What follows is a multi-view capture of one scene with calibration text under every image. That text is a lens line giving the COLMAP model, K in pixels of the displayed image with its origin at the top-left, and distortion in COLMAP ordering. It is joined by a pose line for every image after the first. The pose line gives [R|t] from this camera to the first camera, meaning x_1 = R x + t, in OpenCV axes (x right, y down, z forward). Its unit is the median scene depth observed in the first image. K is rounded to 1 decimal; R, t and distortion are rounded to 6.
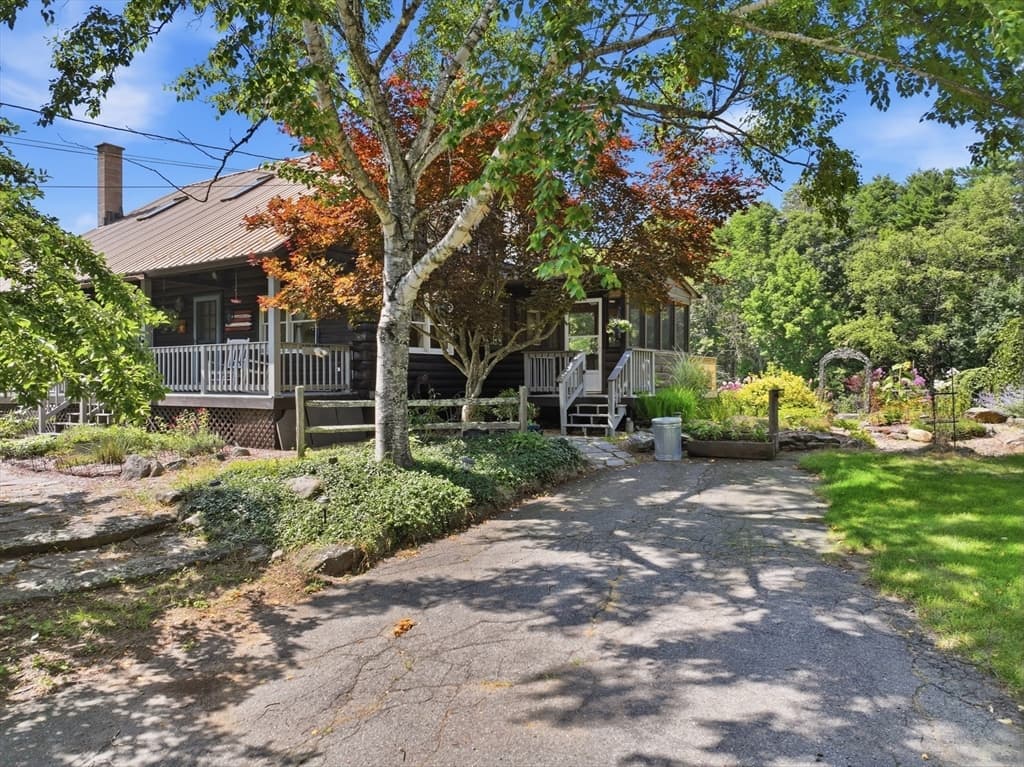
lens RADIAL K [[721.9, 0, 512.0], [0, 721.9, 383.5], [0, 0, 1]] dist [0.006813, 0.007266]
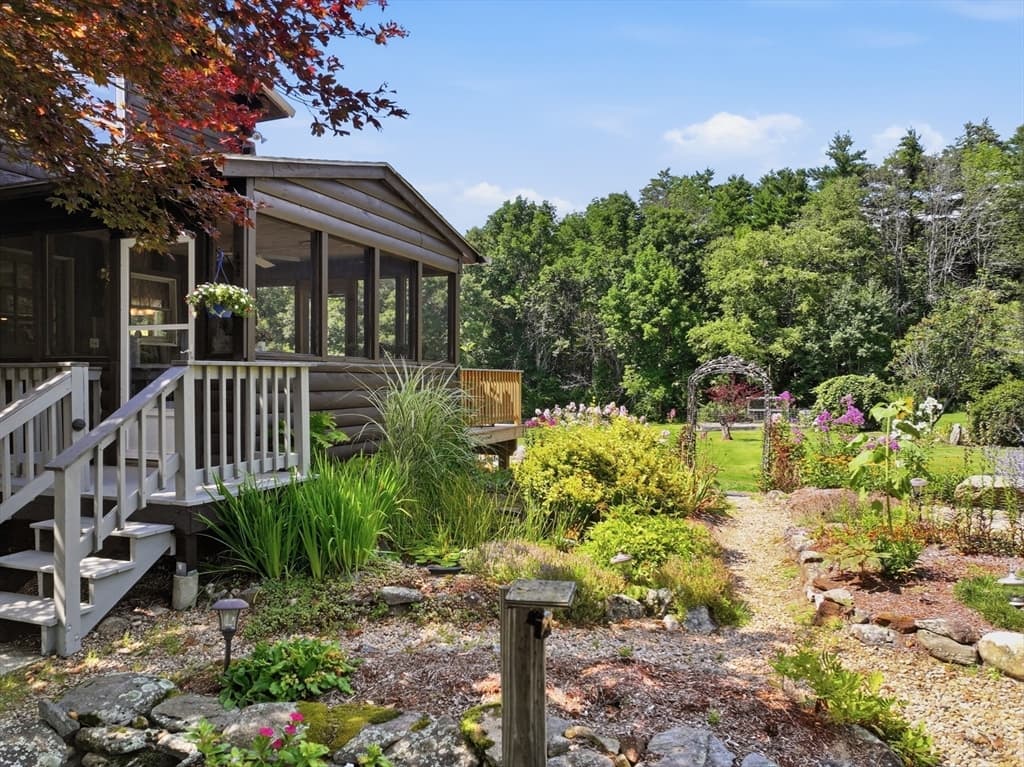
lens RADIAL K [[721.9, 0, 512.0], [0, 721.9, 383.5], [0, 0, 1]] dist [0.006813, 0.007266]
pose [[0.983972, 0.000150, 0.178321, 0.045460], [-0.000212, 1.000000, 0.000333, -0.006720], [-0.178321, -0.000365, 0.983972, 0.112947]]
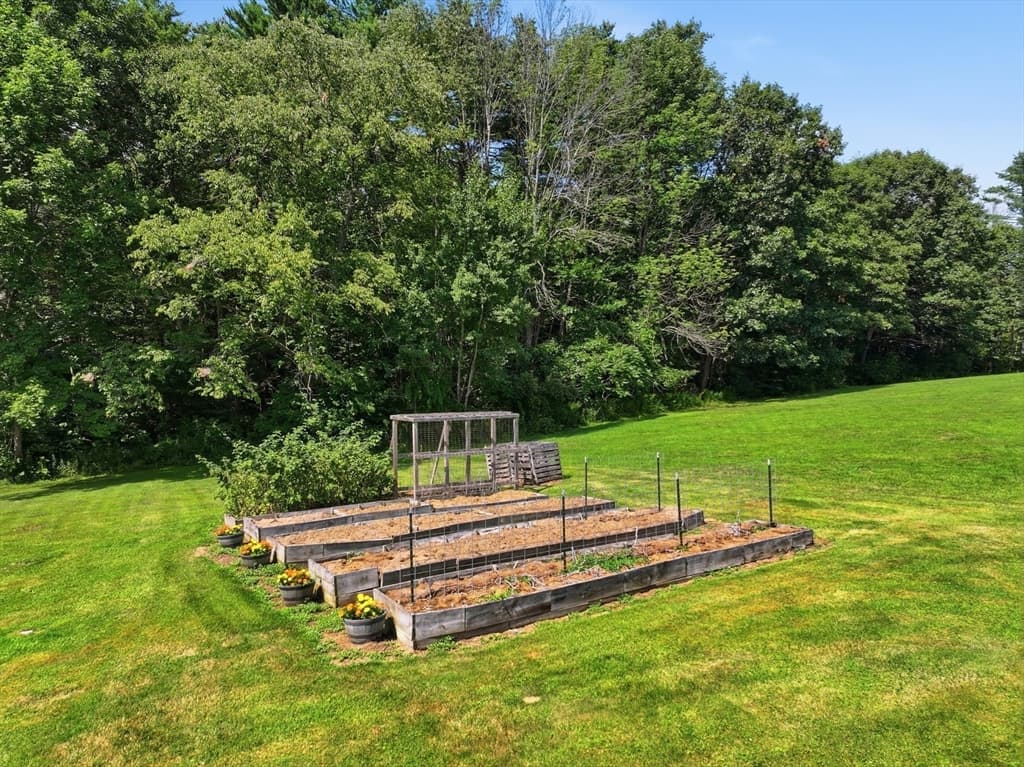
lens RADIAL K [[721.9, 0, 512.0], [0, 721.9, 383.5], [0, 0, 1]] dist [0.006813, 0.007266]
pose [[0.512096, -0.004295, 0.858918, 0.231919], [0.003521, 0.999990, 0.002901, -0.003608], [-0.858921, 0.001539, 0.512105, 0.646038]]
